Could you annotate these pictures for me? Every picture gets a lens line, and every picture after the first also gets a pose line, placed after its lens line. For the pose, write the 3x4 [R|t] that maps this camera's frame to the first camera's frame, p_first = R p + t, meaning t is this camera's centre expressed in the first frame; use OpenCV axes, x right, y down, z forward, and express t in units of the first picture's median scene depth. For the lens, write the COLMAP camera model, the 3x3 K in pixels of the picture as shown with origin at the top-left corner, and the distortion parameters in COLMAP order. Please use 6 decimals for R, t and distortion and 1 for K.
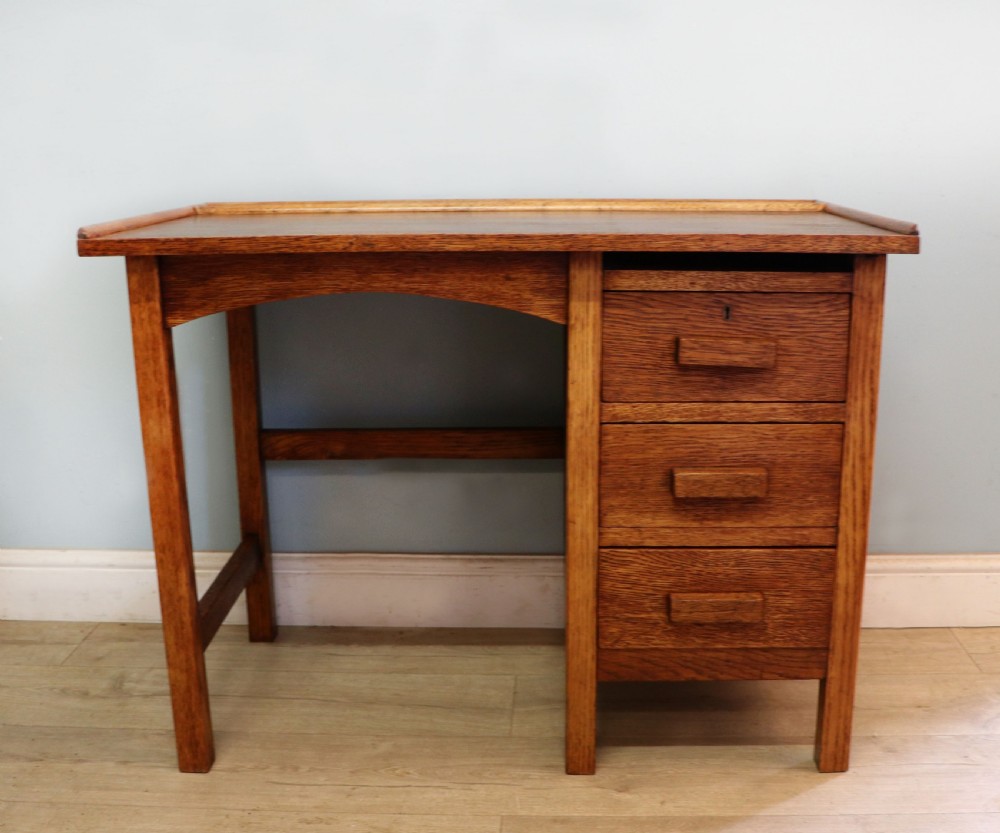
lens RADIAL K [[1203.7, 0, 549.3], [0, 1203.7, 437.9], [0, 0, 1]] dist [-0.199802, 0.170761]
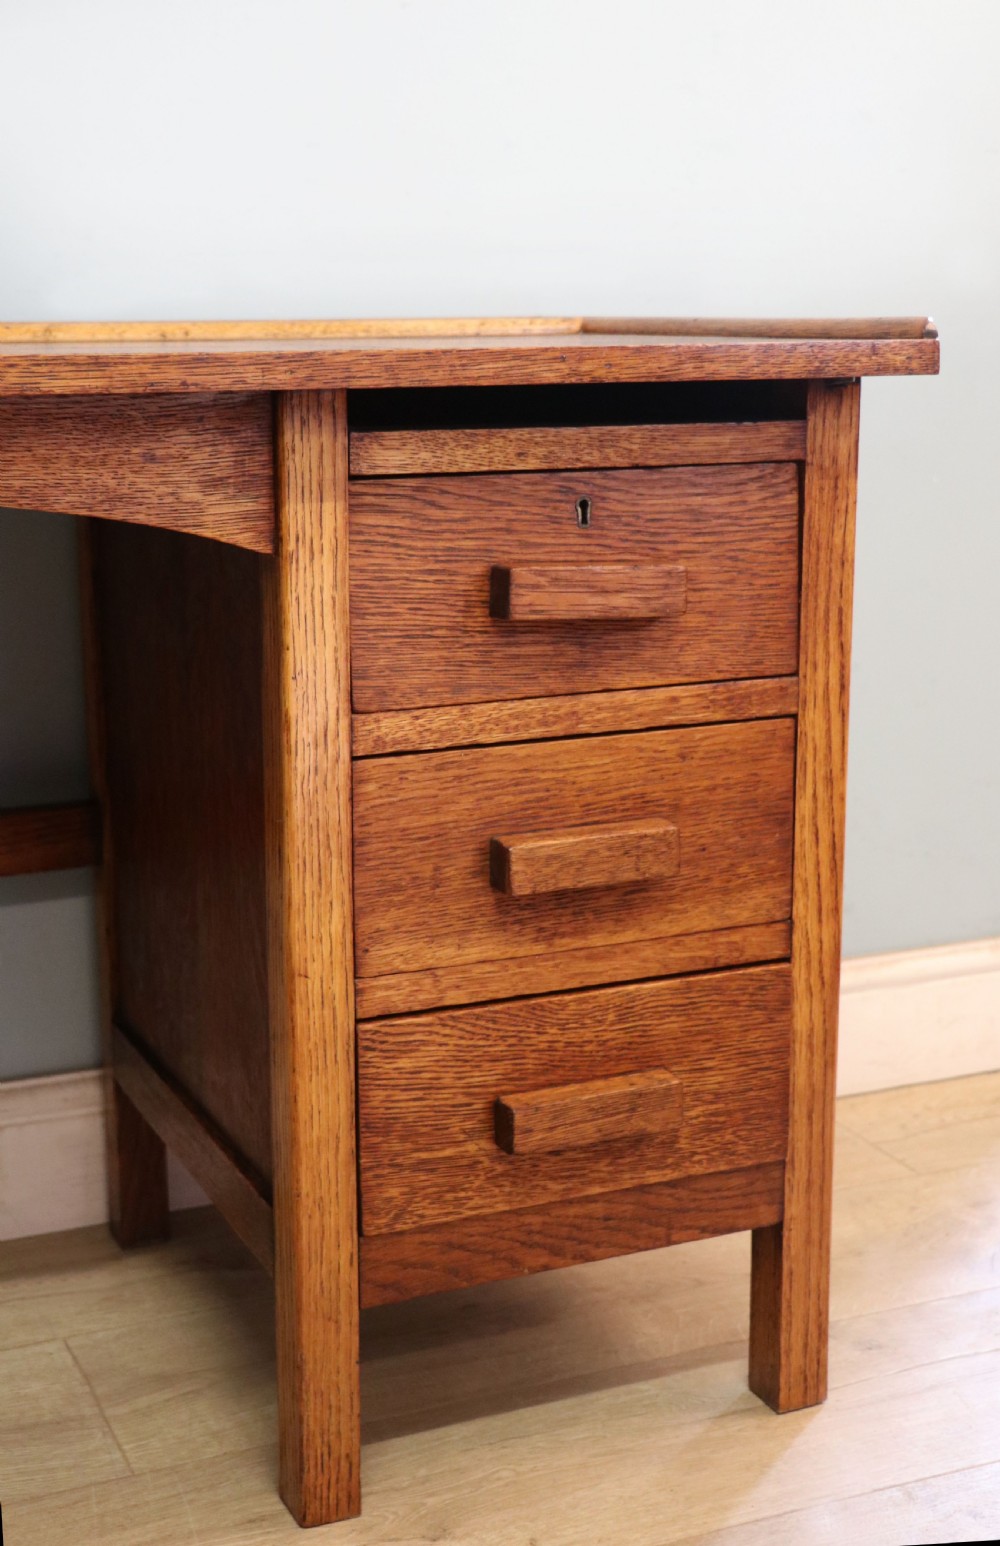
lens RADIAL K [[2164.3, 0, 473.4], [0, 2164.3, 765.2], [0, 0, 1]] dist [-0.034714, 0.399680]
pose [[0.912389, -0.090514, 0.399190, -0.252797], [0.105117, 0.994350, -0.014792, 0.008082], [-0.395596, 0.055458, 0.916749, 0.196302]]
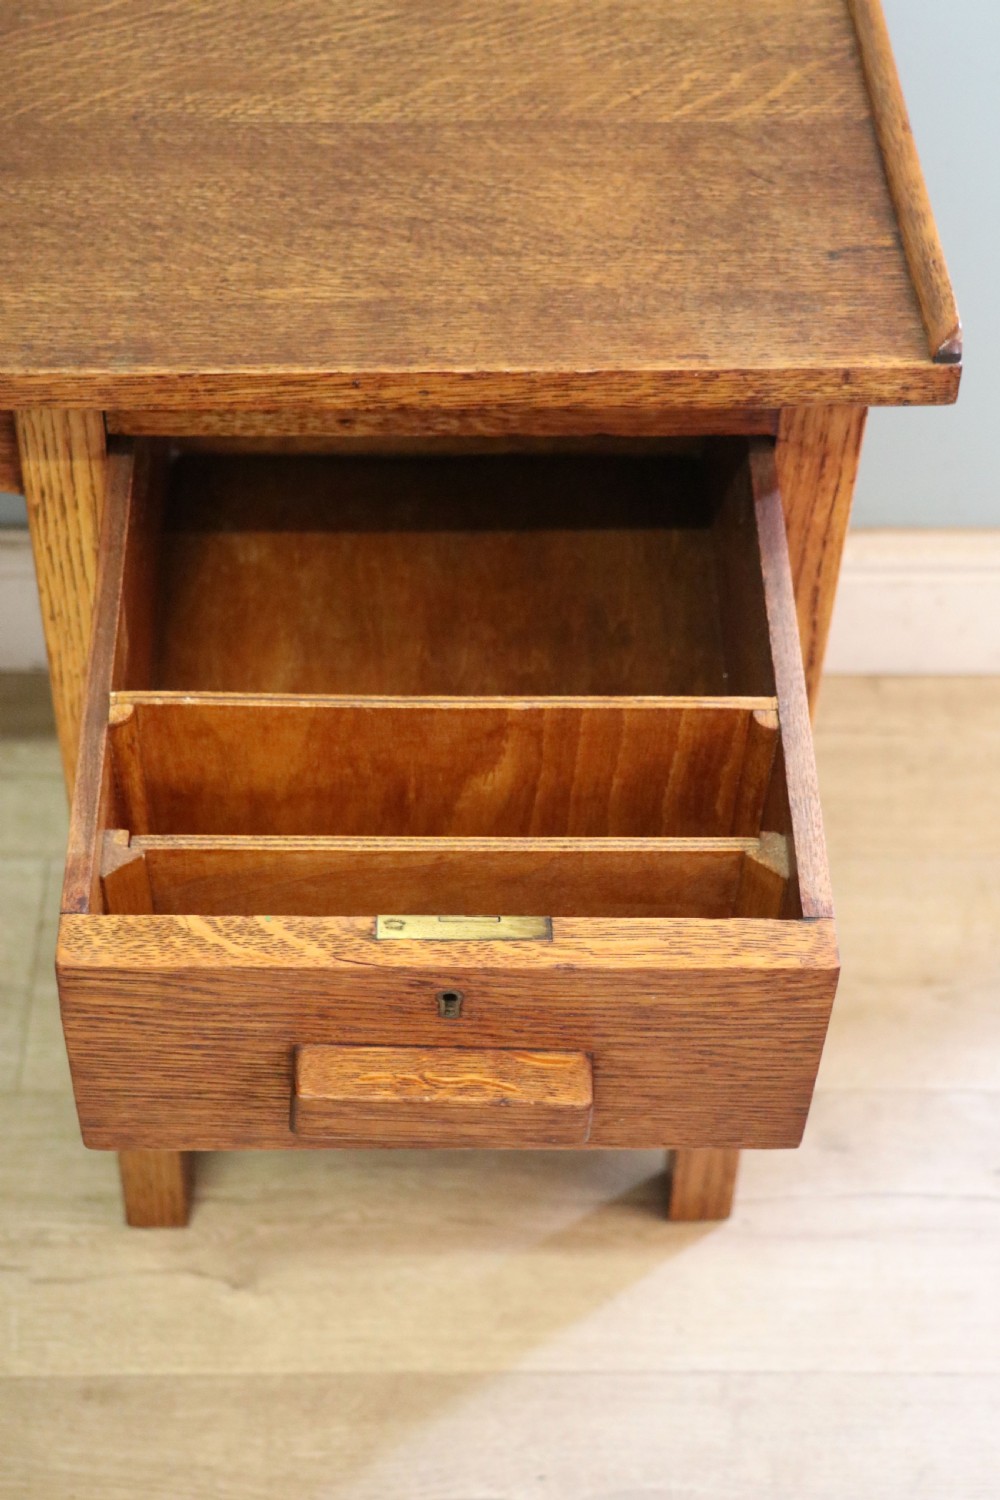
lens RADIAL K [[2590.2, 0, 477.3], [0, 2590.2, 748.9], [0, 0, 1]] dist [0.085203, 0.309645]
pose [[0.999259, -0.009894, 0.037197, 0.124859], [-0.011708, 0.842475, 0.538608, -0.463834], [-0.036667, -0.538644, 0.841735, 0.246800]]
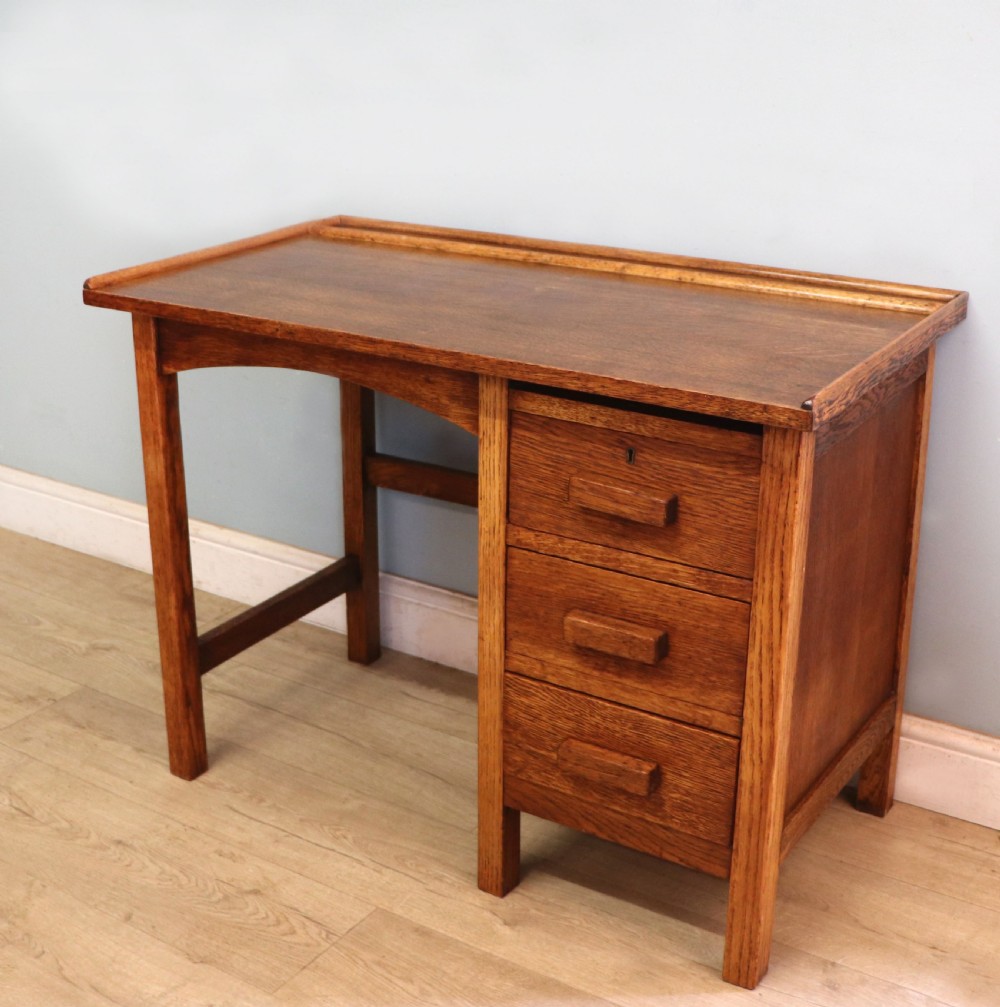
lens RADIAL K [[1548.7, 0, 445.1], [0, 1548.7, 431.8], [0, 0, 1]] dist [-0.195970, 0.156824]
pose [[0.831807, 0.169495, -0.528553, 0.618481], [-0.130236, 0.985251, 0.110989, -0.224420], [0.539570, -0.023484, 0.841613, -0.035786]]
